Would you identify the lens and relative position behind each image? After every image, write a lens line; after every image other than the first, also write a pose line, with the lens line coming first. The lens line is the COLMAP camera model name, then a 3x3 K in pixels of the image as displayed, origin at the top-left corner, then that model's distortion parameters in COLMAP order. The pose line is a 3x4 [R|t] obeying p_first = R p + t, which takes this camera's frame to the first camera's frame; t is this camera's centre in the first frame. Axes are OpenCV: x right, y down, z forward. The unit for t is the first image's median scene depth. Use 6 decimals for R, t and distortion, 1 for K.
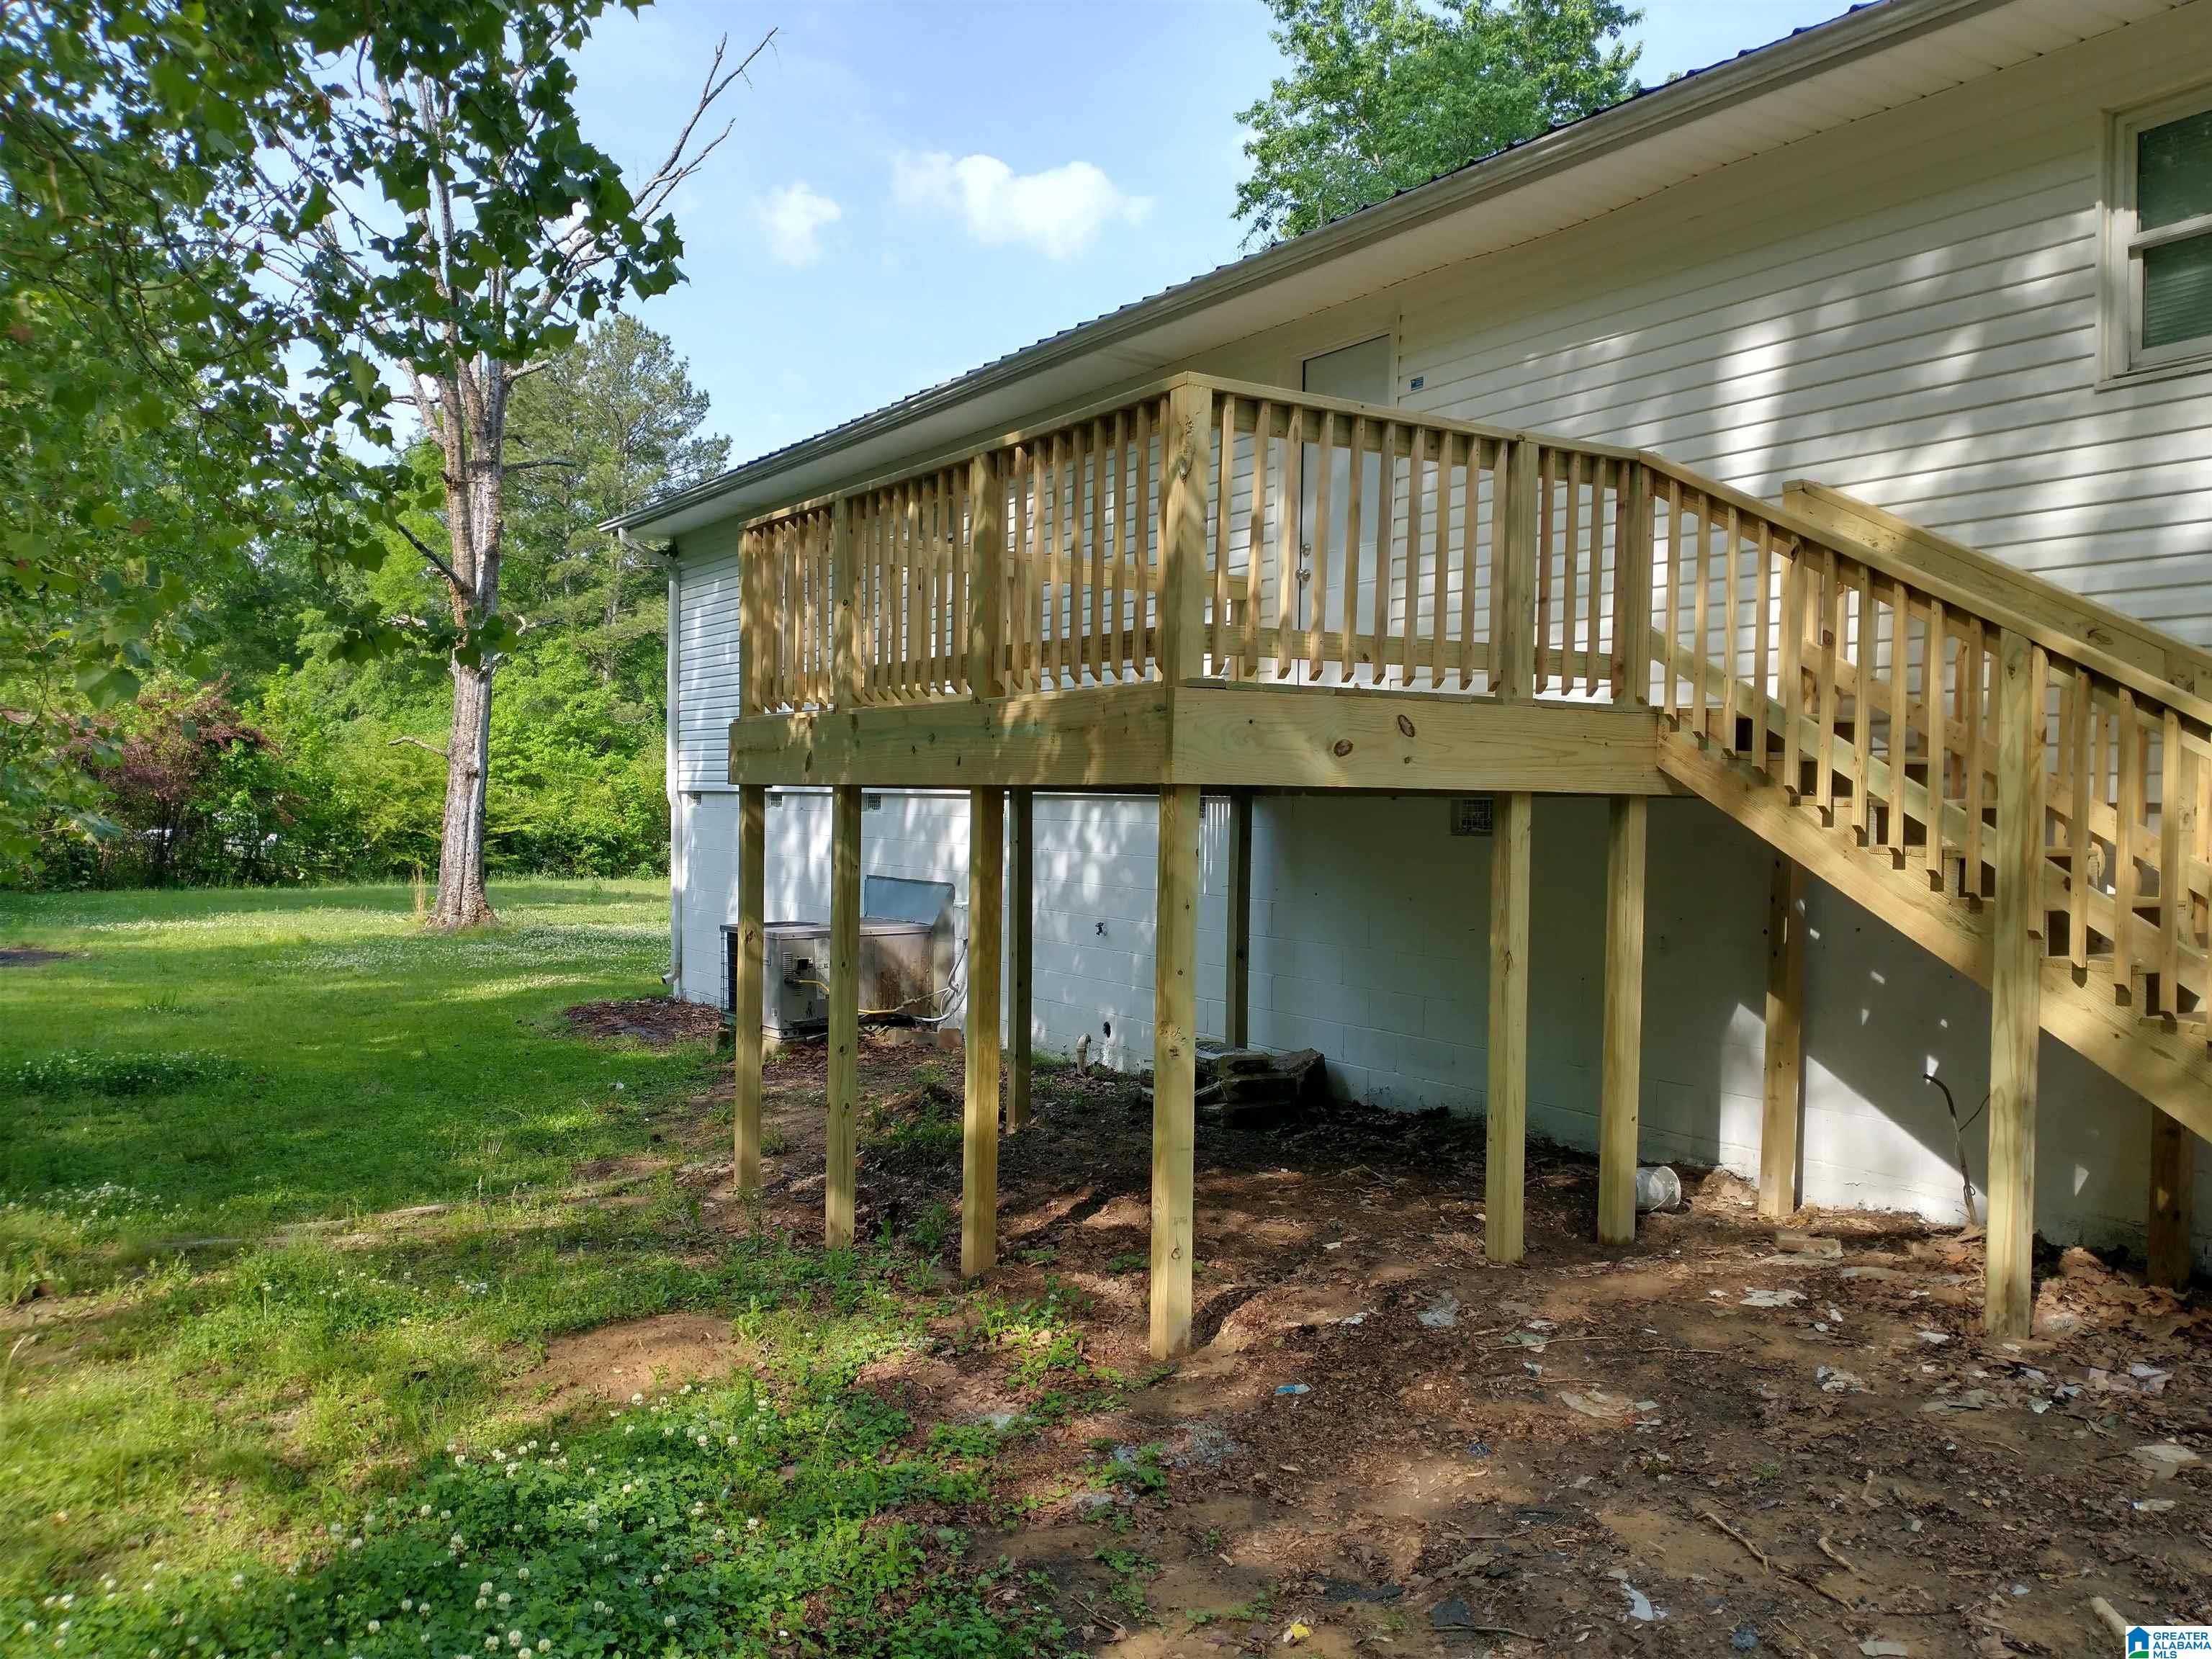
lens RADIAL K [[1776.5, 0, 1127.3], [0, 1776.5, 837.4], [0, 0, 1]] dist [0.042626, -0.101257]
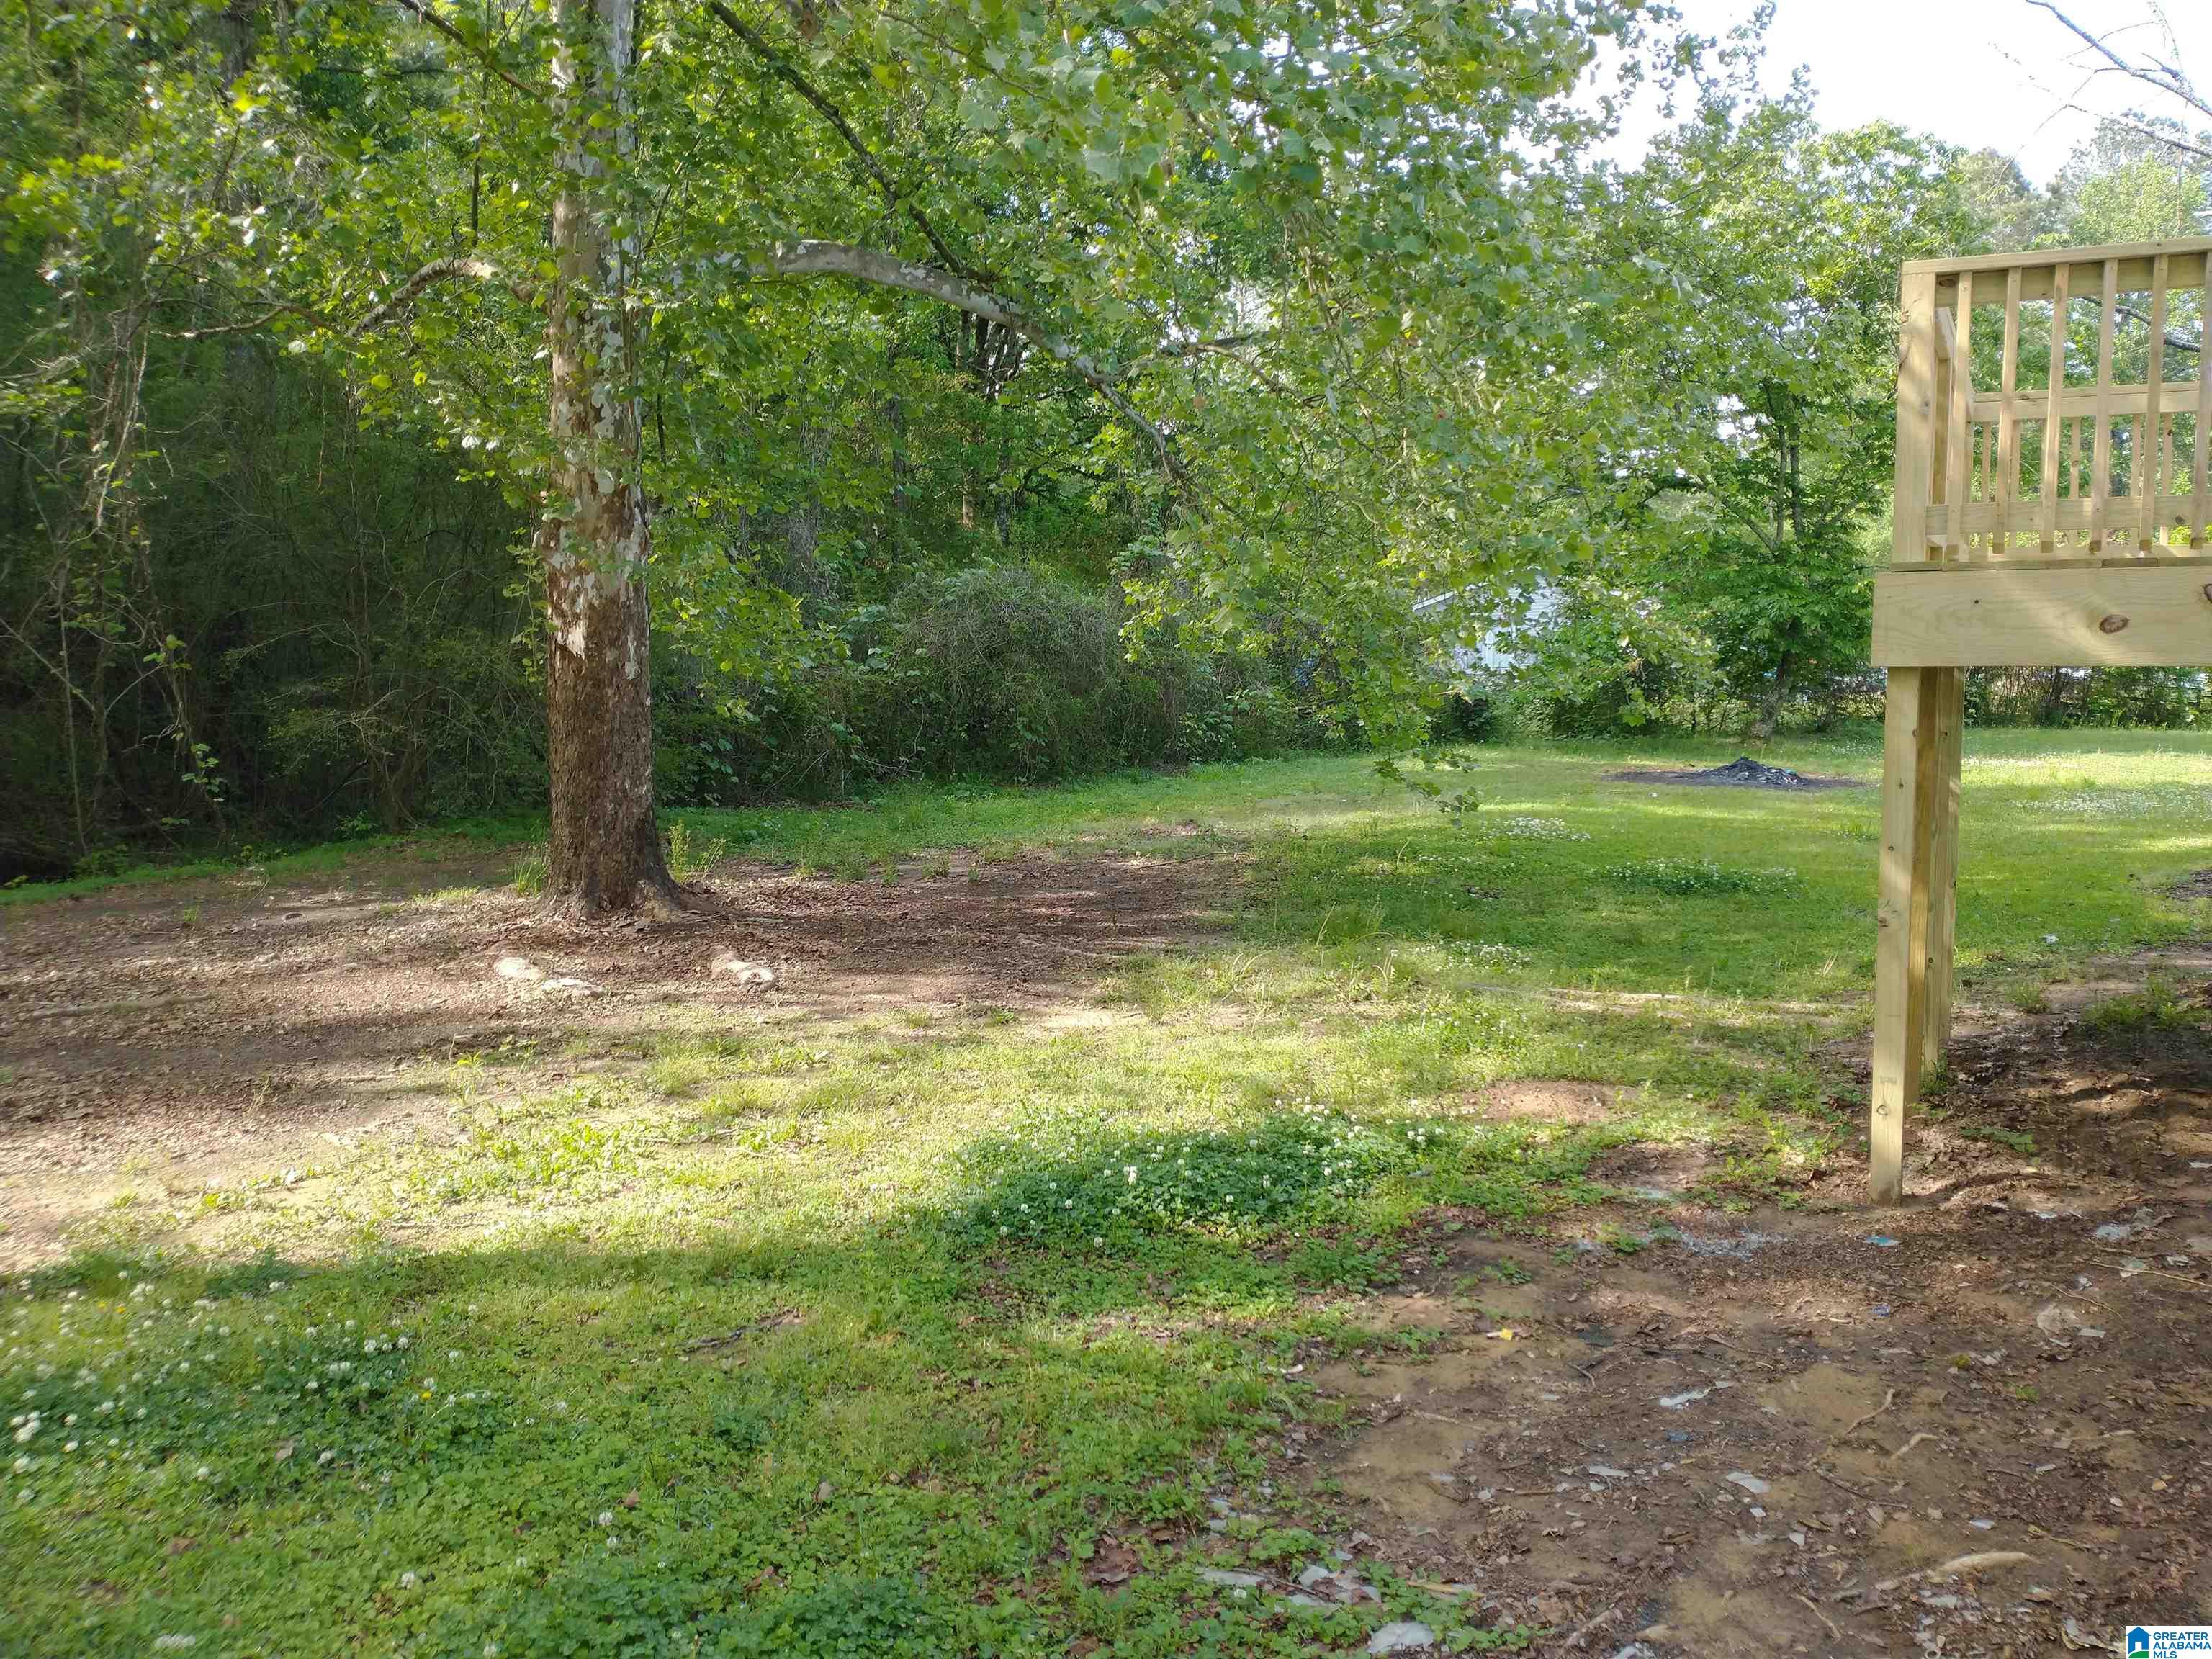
lens RADIAL K [[1776.5, 0, 1127.3], [0, 1776.5, 837.4], [0, 0, 1]] dist [0.042626, -0.101257]
pose [[0.490770, 0.077995, -0.867791, 0.864892], [0.002797, 0.995839, 0.091085, -0.031394], [0.871285, -0.047129, 0.488510, 0.109238]]
